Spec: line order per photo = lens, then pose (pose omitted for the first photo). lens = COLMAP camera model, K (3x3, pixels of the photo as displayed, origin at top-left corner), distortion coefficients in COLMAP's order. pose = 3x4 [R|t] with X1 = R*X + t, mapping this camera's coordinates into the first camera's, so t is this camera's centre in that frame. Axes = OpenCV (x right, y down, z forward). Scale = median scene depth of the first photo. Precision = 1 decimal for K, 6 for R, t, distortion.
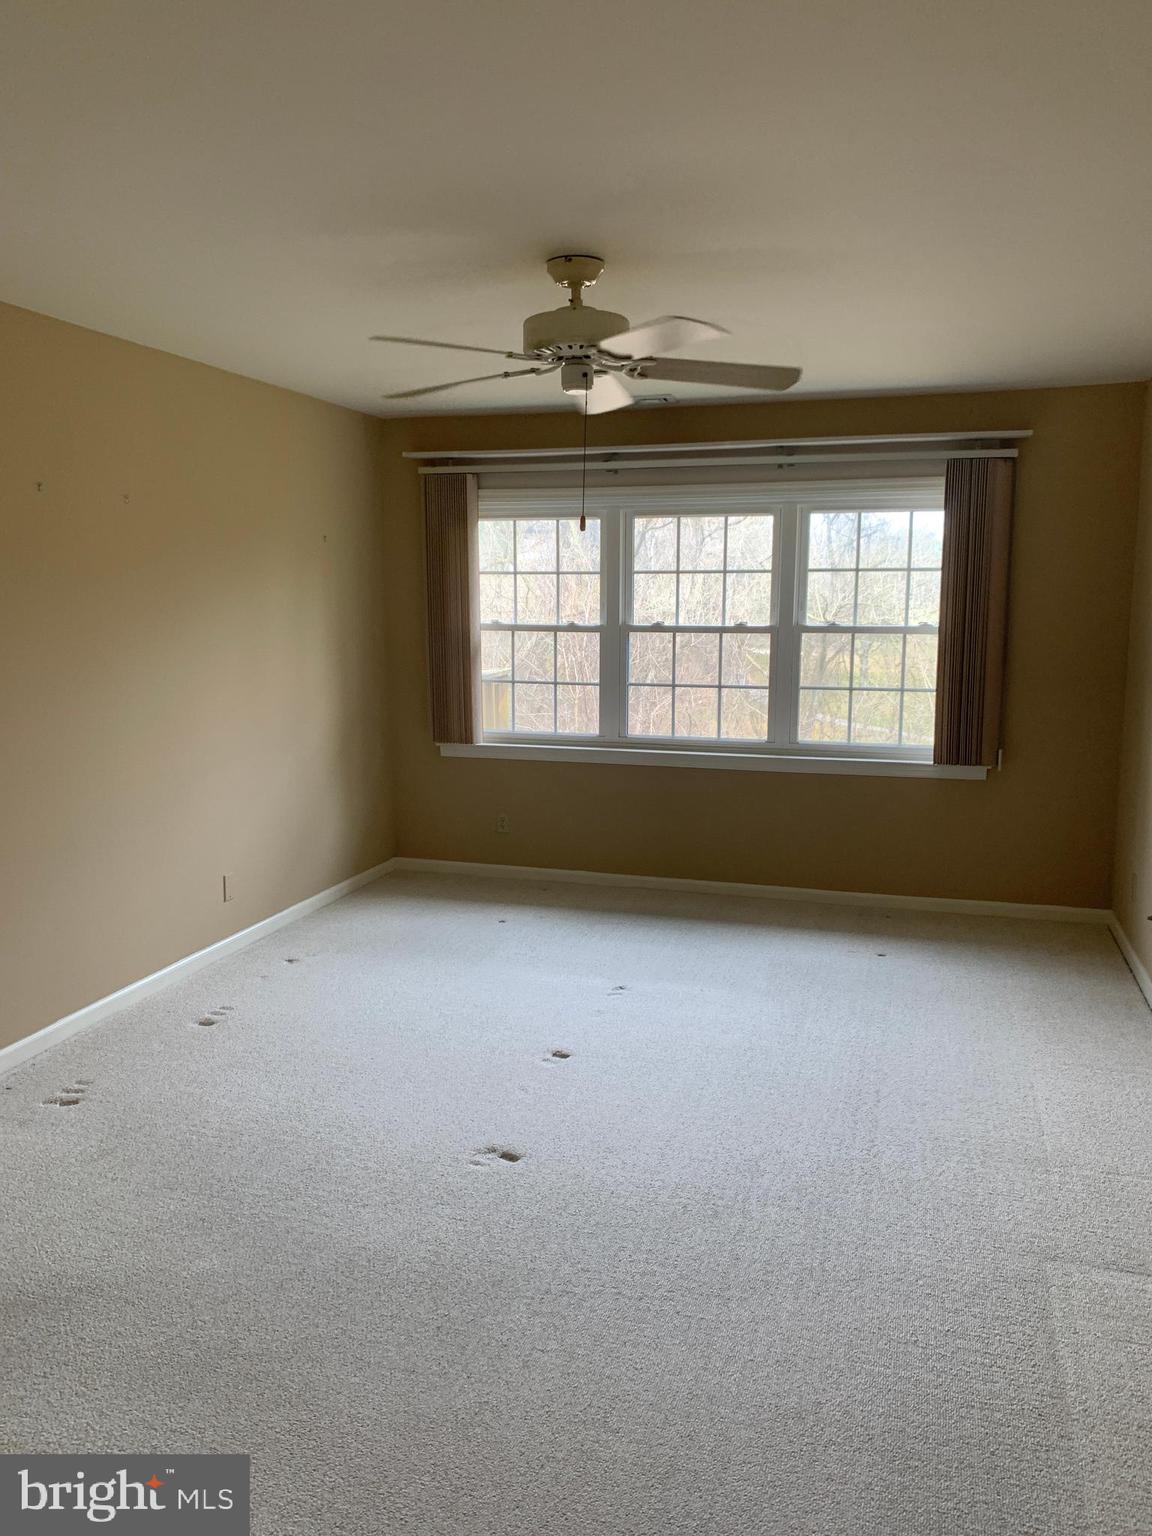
lens RADIAL K [[1193.4, 0, 577.0], [0, 1193.4, 775.5], [0, 0, 1]] dist [0.016903, -0.048564]
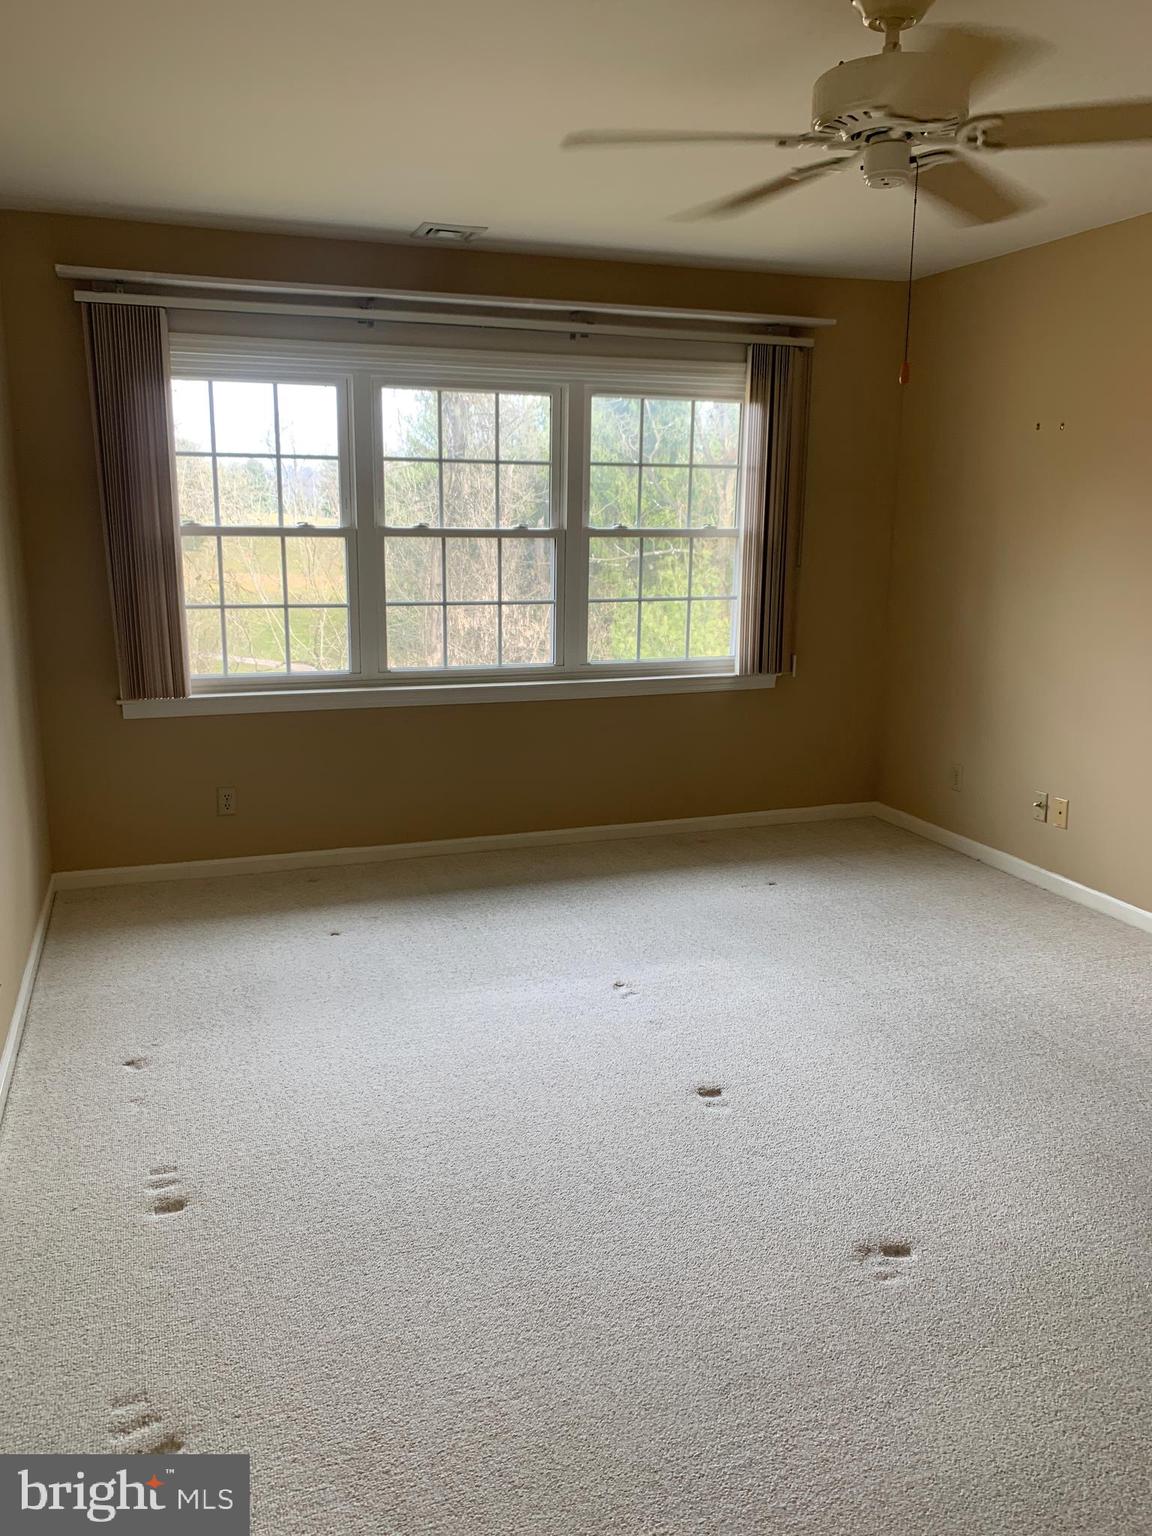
lens RADIAL K [[1193.4, 0, 577.8], [0, 1193.4, 775.3], [0, 0, 1]] dist [0.016903, -0.048564]
pose [[0.794863, -0.129560, 0.592796, -0.354943], [0.080185, 0.990799, 0.109029, -0.041993], [-0.601468, -0.039129, 0.797938, 0.303592]]
